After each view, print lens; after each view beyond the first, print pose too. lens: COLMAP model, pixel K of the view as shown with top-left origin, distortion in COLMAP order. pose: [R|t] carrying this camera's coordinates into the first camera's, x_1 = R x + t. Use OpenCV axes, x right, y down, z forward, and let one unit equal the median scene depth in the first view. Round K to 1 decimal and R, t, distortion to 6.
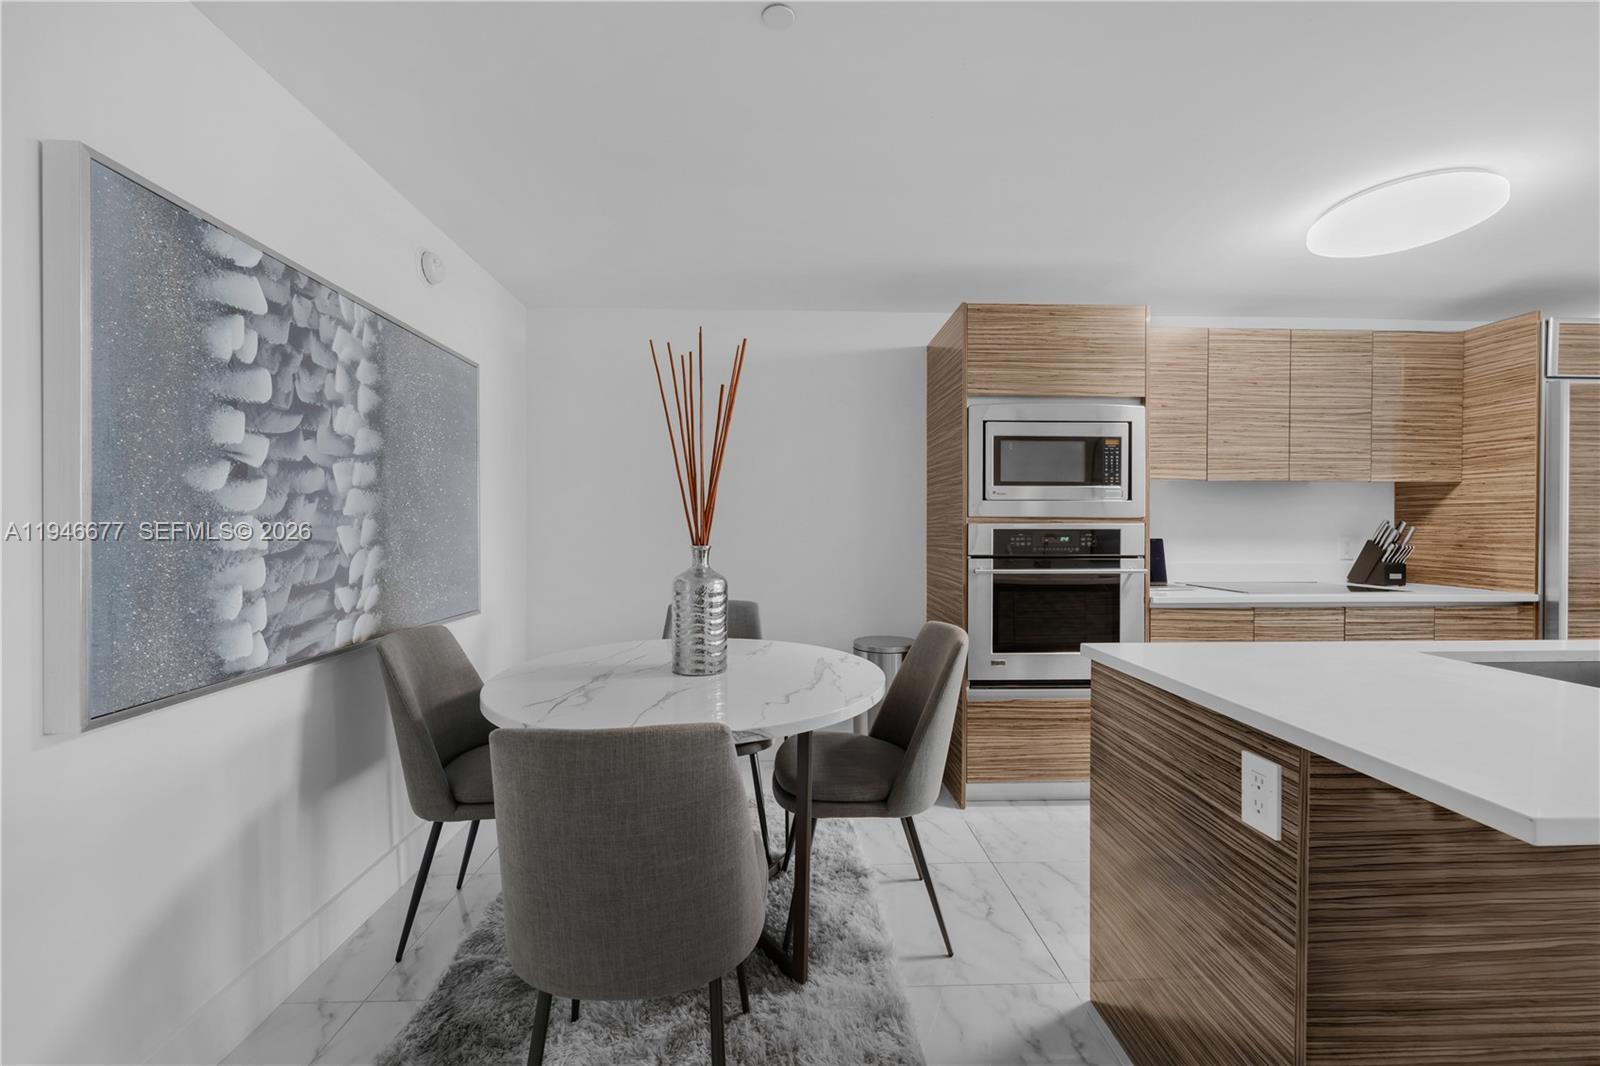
lens RADIAL K [[637.0, 0, 821.6], [0, 637.0, 533.7], [0, 0, 1]] dist [0.000763, -0.000107]
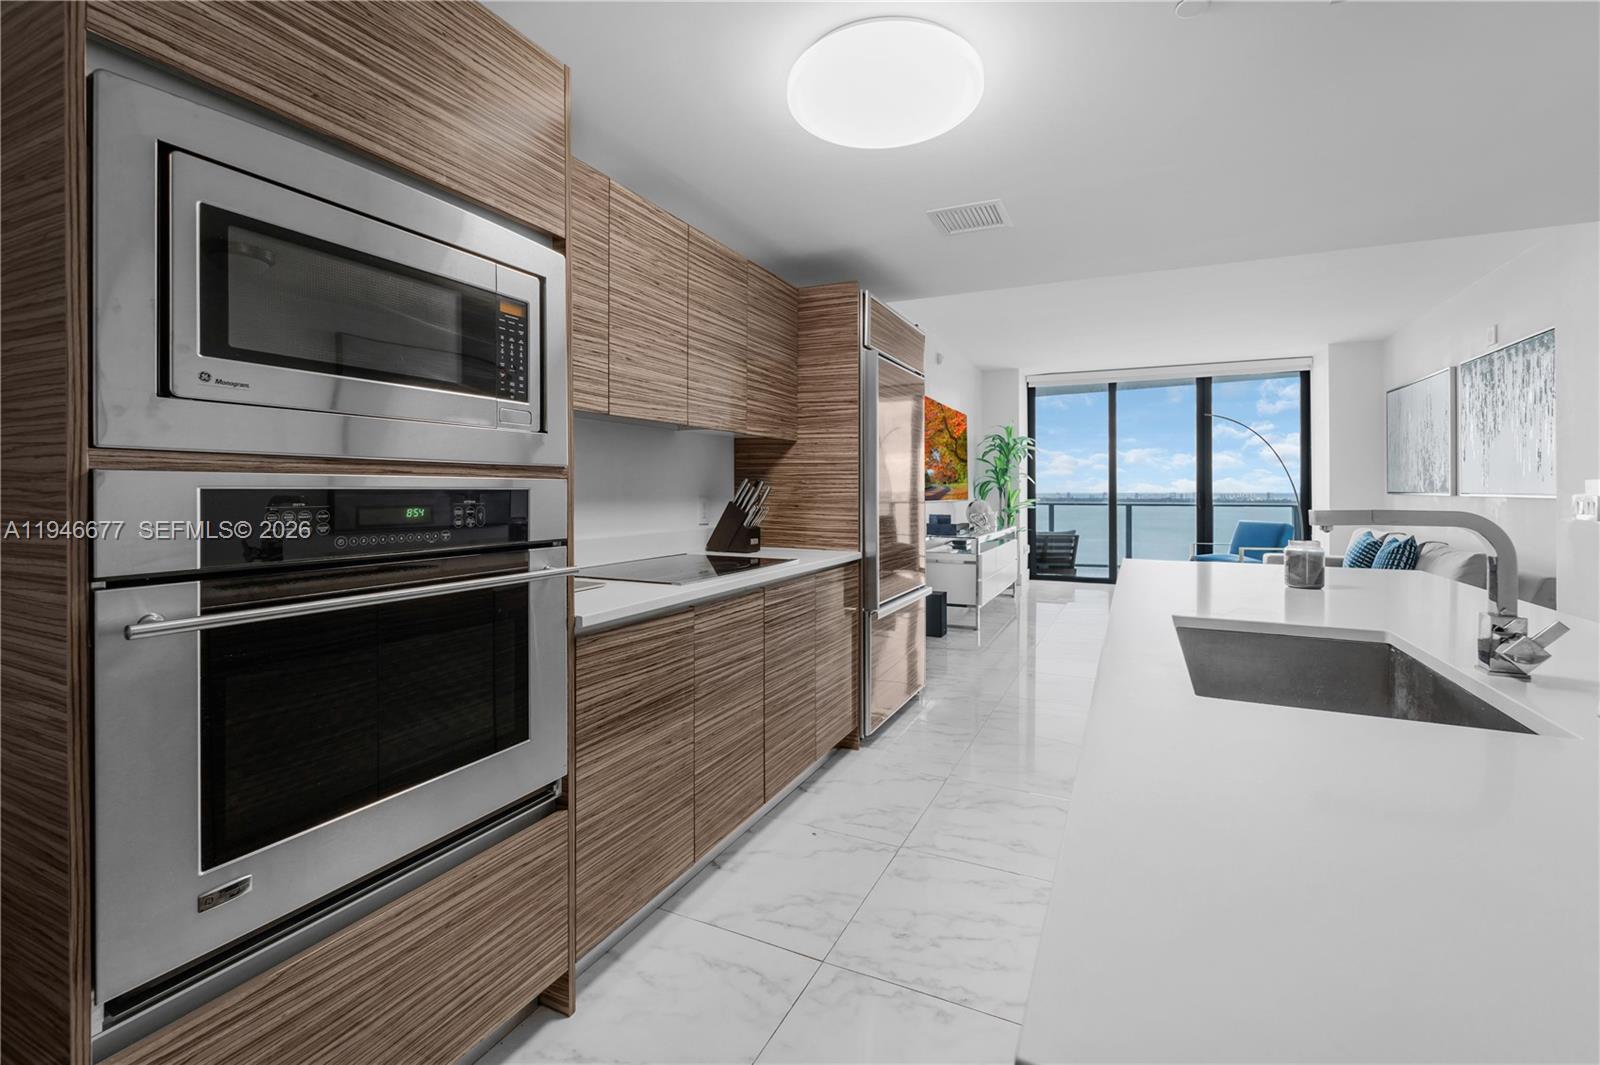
lens RADIAL K [[672.4, 0, 806.2], [0, 672.4, 490.9], [0, 0, 1]] dist [0.001899, -0.000261]
pose [[0.473204, -0.001863, 0.880951, 0.112313], [0.006151, 0.999980, -0.001190, -0.003882], [-0.880931, 0.005982, 0.473206, 0.563702]]
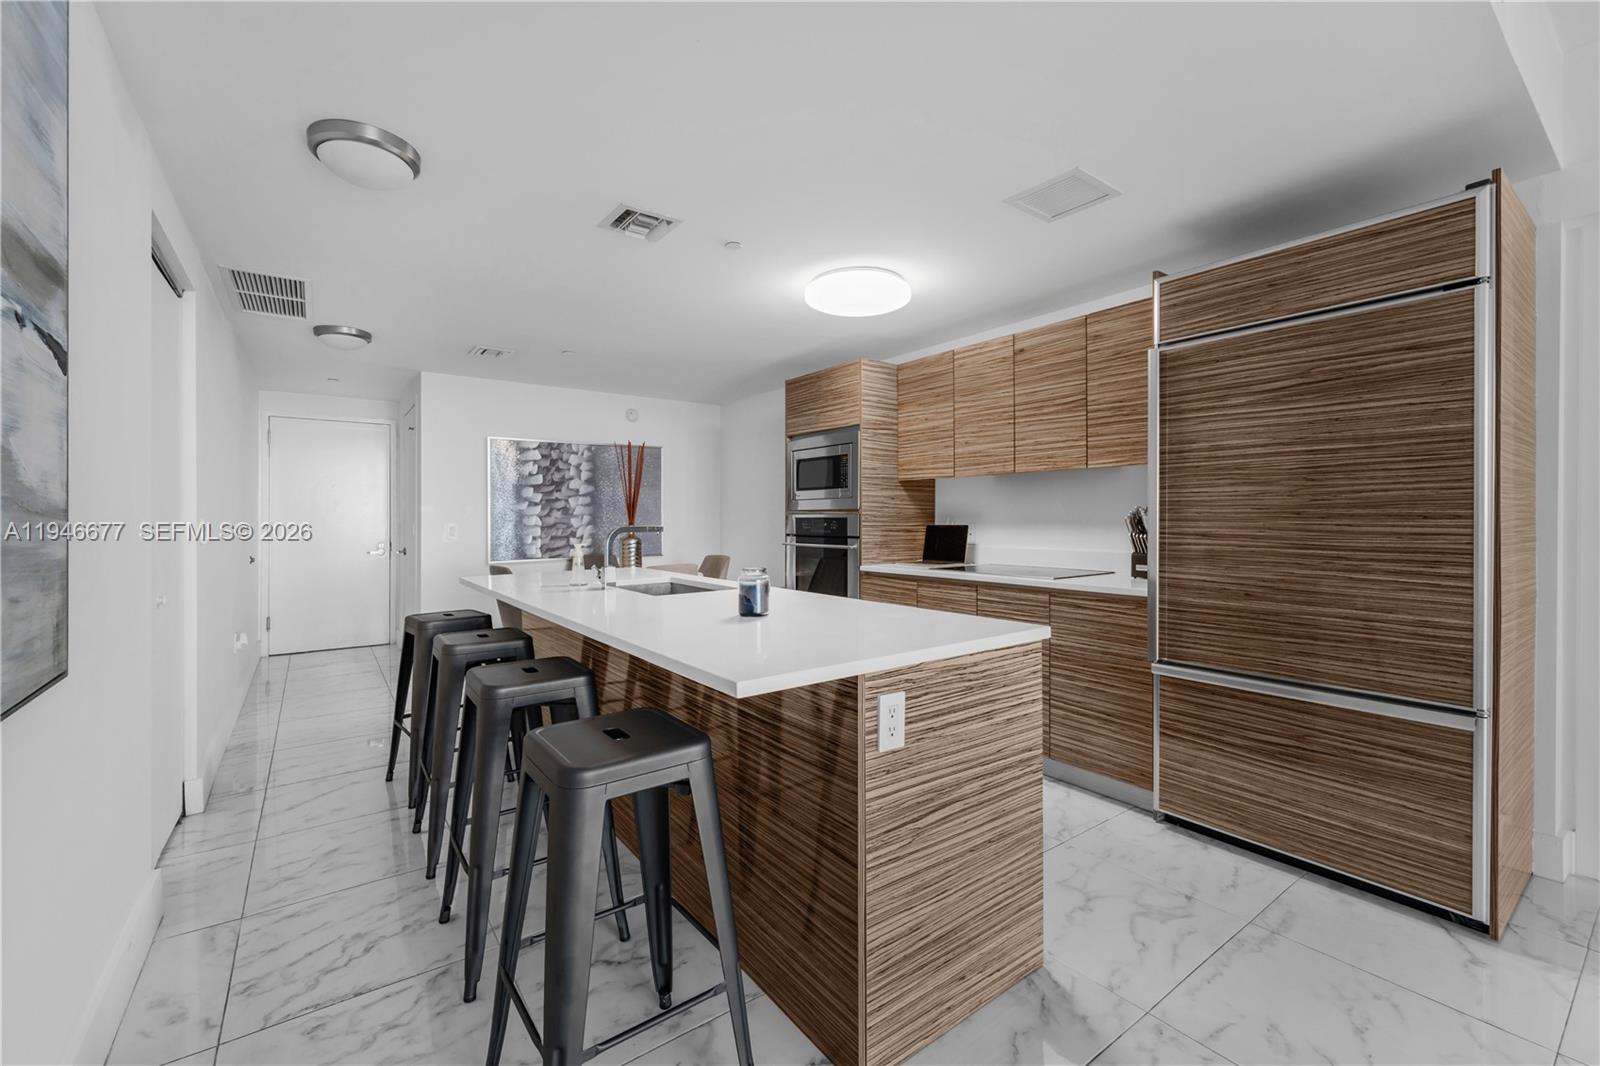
lens RADIAL K [[678.7, 0, 800.1], [0, 678.7, 527.3], [0, 0, 1]] dist [0.000297, 0.000117]
pose [[0.553571, 0.008220, -0.832762, 1.684668], [-0.001588, 0.999960, 0.008814, 0.000853], [0.832801, -0.003557, 0.553562, 0.059384]]
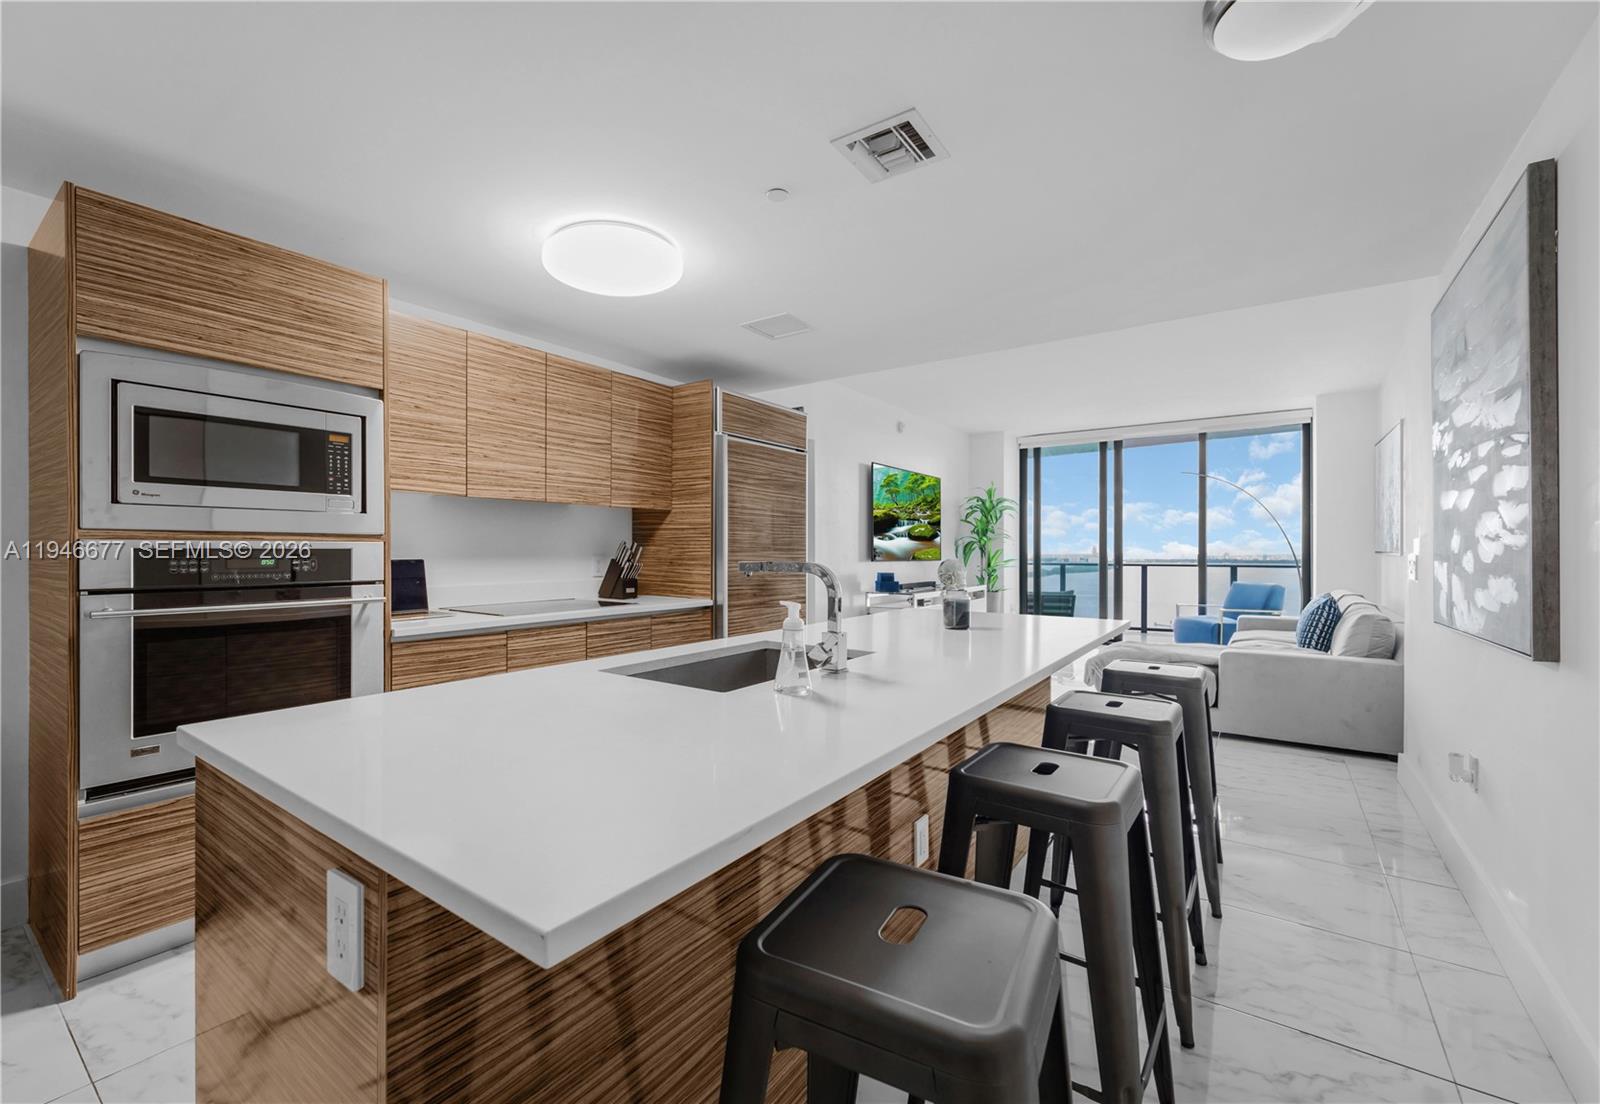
lens RADIAL K [[663.8, 0, 757.3], [0, 663.8, 552.9], [0, 0, 1]] dist [0.002949, 0.000241]
pose [[0.641467, -0.003387, 0.767143, 0.155229], [0.005344, 0.999986, -0.000053, 0.001175], [-0.767132, 0.004133, 0.641476, 0.070883]]
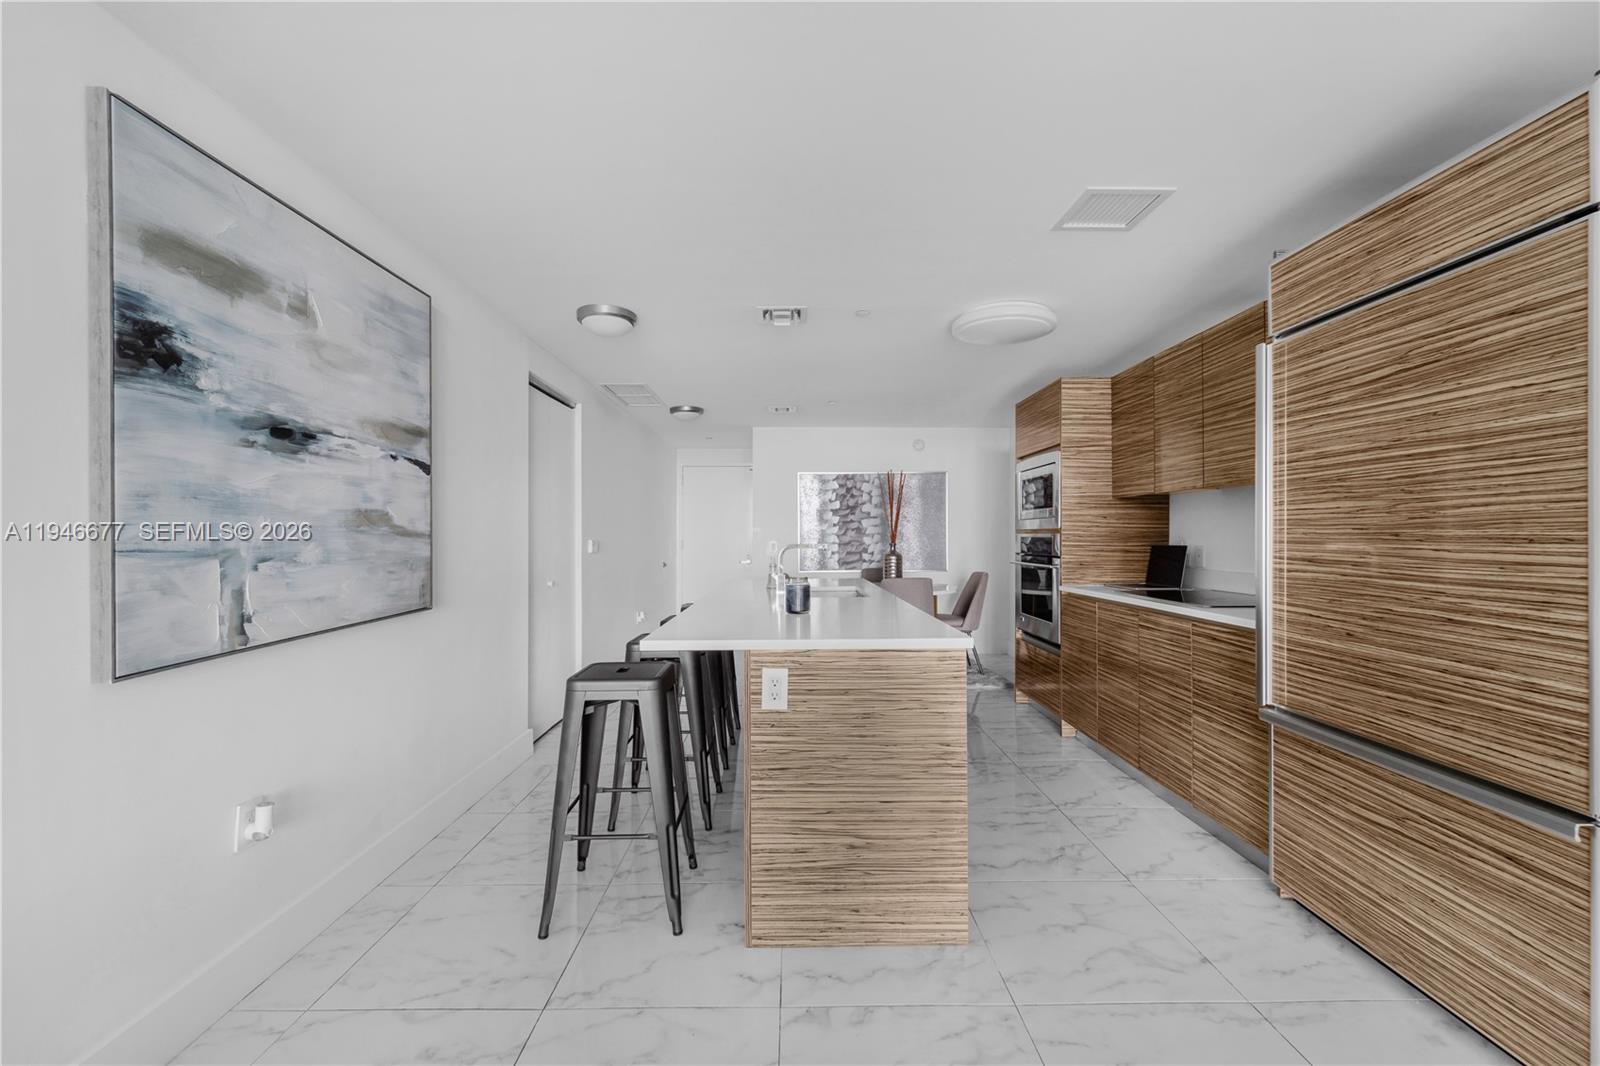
lens RADIAL K [[665.0, 0, 785.5], [0, 665.0, 539.2], [0, 0, 1]] dist [-0.000843, -0.000263]
pose [[-0.044388, 0.002823, -0.999010, 1.995689], [-0.004567, 0.999985, 0.003029, -0.004884], [0.999004, 0.004697, -0.044374, 0.460343]]
